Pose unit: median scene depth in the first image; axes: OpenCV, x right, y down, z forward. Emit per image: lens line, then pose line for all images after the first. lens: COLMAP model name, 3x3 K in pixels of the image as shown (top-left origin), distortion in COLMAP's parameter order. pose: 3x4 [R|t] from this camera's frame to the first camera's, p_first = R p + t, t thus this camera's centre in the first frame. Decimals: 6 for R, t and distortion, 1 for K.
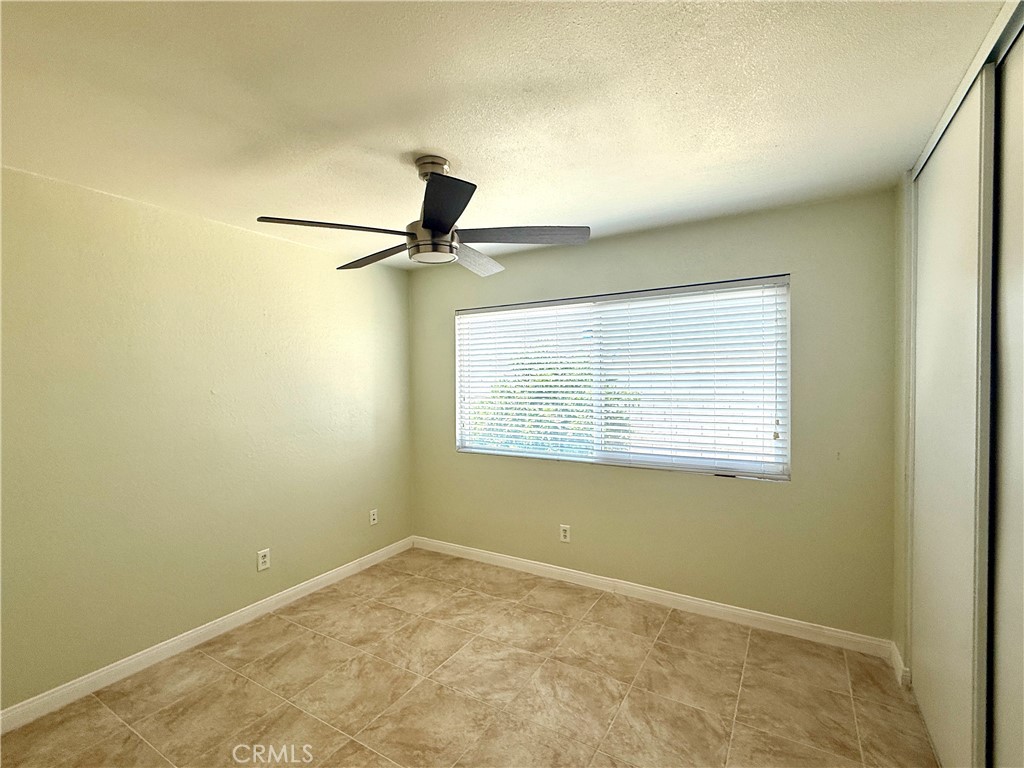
lens RADIAL K [[469.4, 0, 515.4], [0, 469.4, 387.8], [0, 0, 1]] dist [-0.002834, 0.000655]
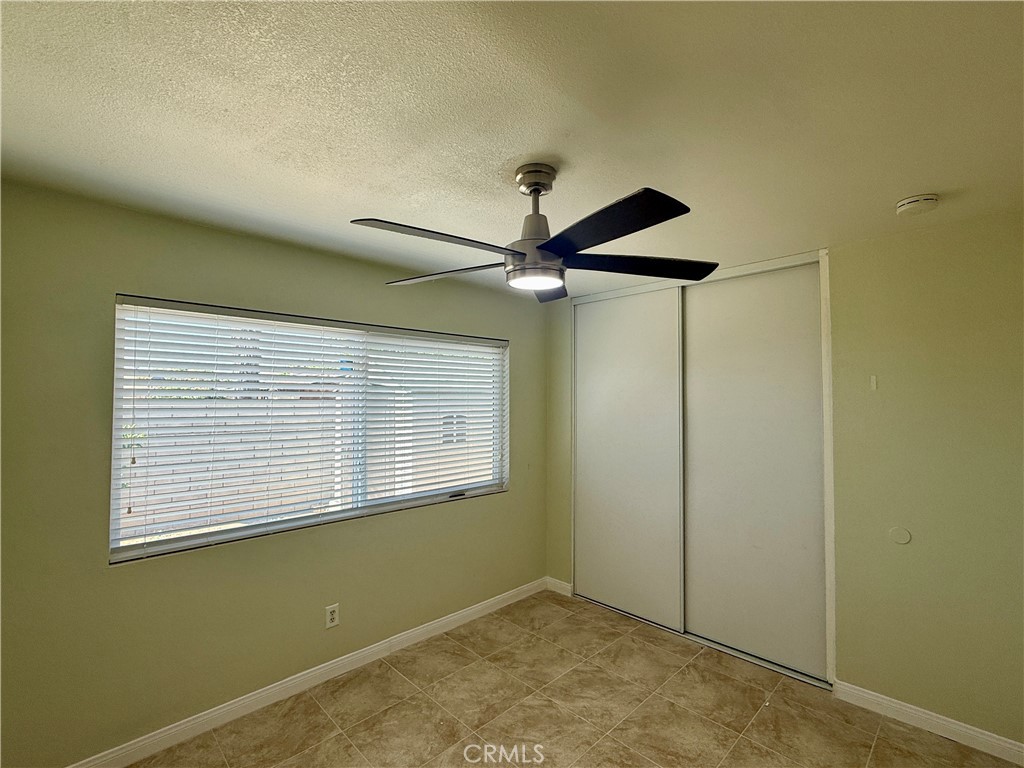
lens RADIAL K [[469.4, 0, 515.3], [0, 469.4, 380.9], [0, 0, 1]] dist [-0.002834, 0.000655]
pose [[0.242559, 0.044605, 0.969111, -0.744973], [0.008013, 0.998816, -0.047977, -0.053548], [-0.970103, 0.019403, 0.241915, 0.625699]]
